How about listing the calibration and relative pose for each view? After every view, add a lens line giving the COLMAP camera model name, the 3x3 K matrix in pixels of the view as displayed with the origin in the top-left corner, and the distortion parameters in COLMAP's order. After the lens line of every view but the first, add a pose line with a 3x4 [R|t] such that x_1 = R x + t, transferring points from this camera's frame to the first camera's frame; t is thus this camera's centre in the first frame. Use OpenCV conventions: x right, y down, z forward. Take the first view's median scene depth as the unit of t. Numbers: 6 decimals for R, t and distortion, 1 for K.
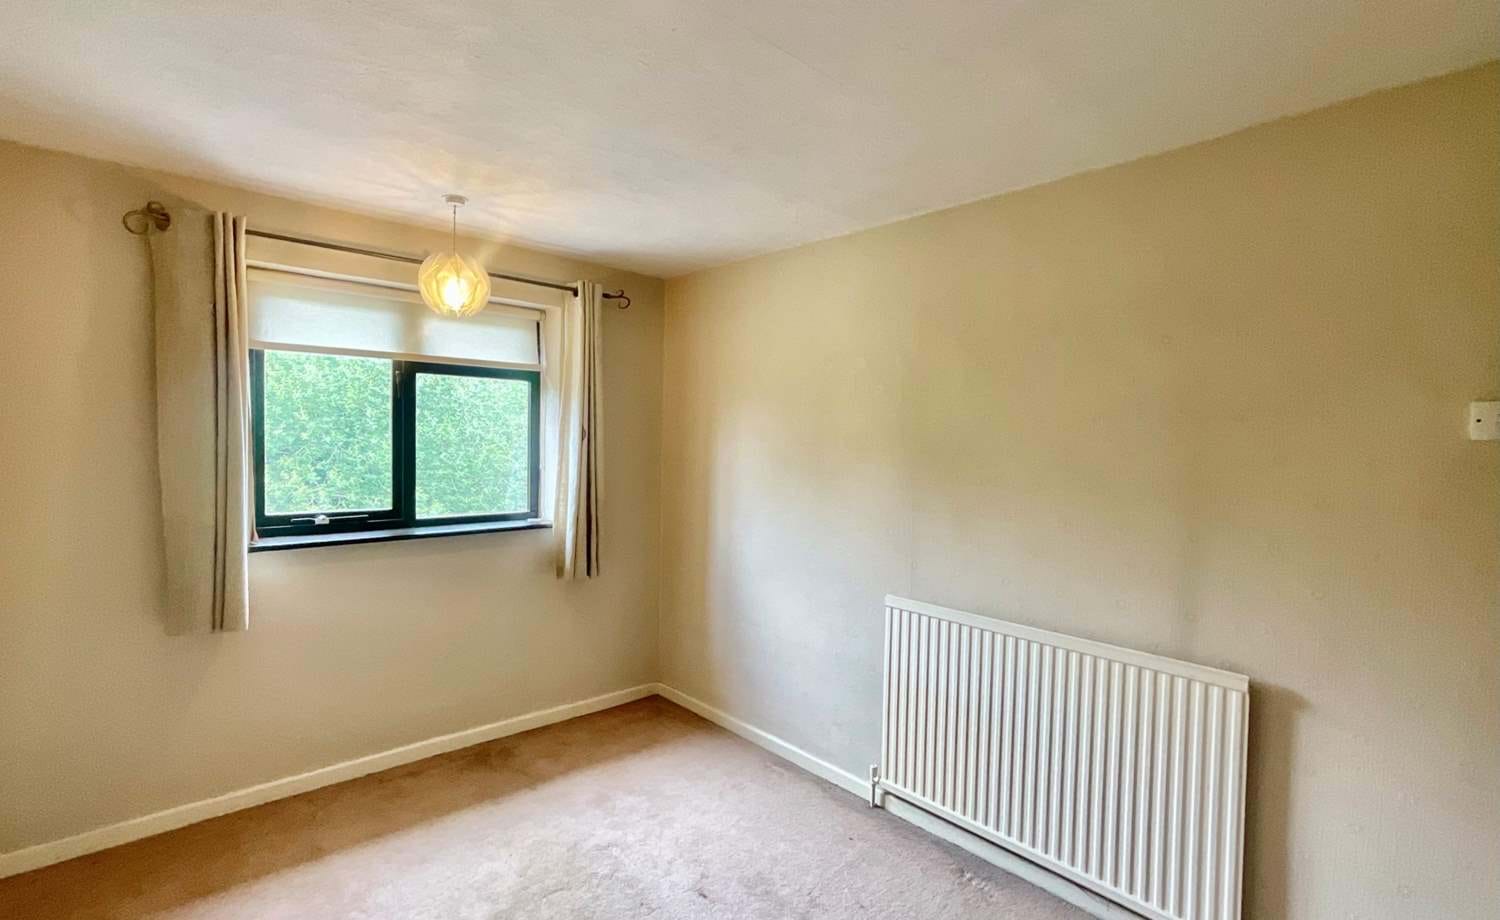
lens RADIAL K [[701.9, 0, 750.0], [0, 701.9, 460.0], [0, 0, 1]] dist [-0.000466, -0.000763]
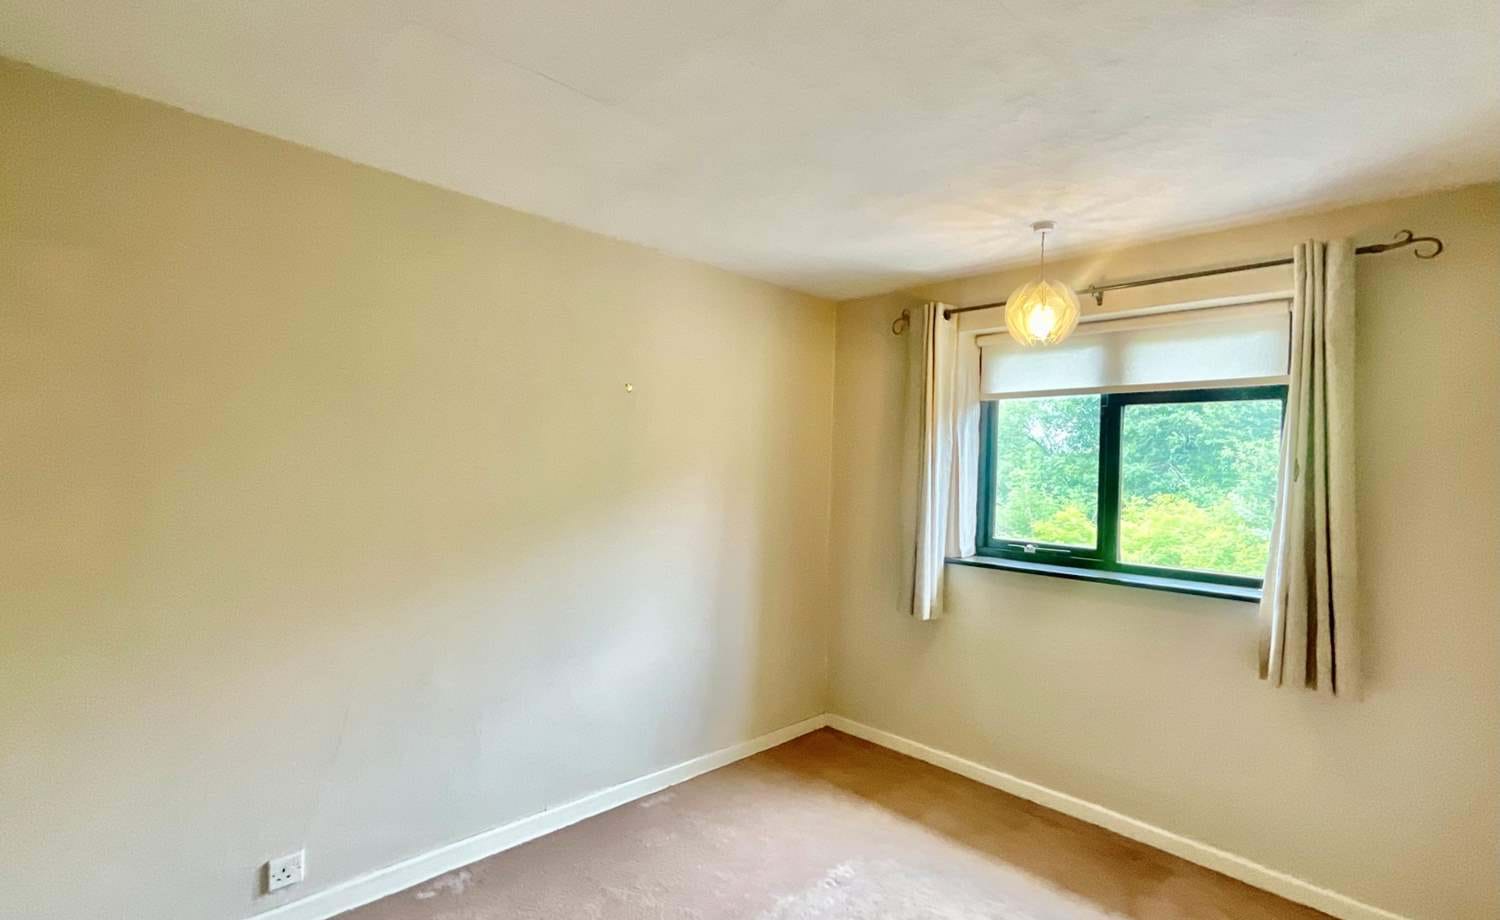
lens RADIAL K [[701.9, 0, 750.0], [0, 701.9, 460.0], [0, 0, 1]] dist [-0.000466, -0.000763]
pose [[0.015661, -0.017153, -0.999730, 0.491684], [-0.049620, 0.998608, -0.017911, -0.012335], [0.998645, 0.049887, 0.014788, 0.553635]]
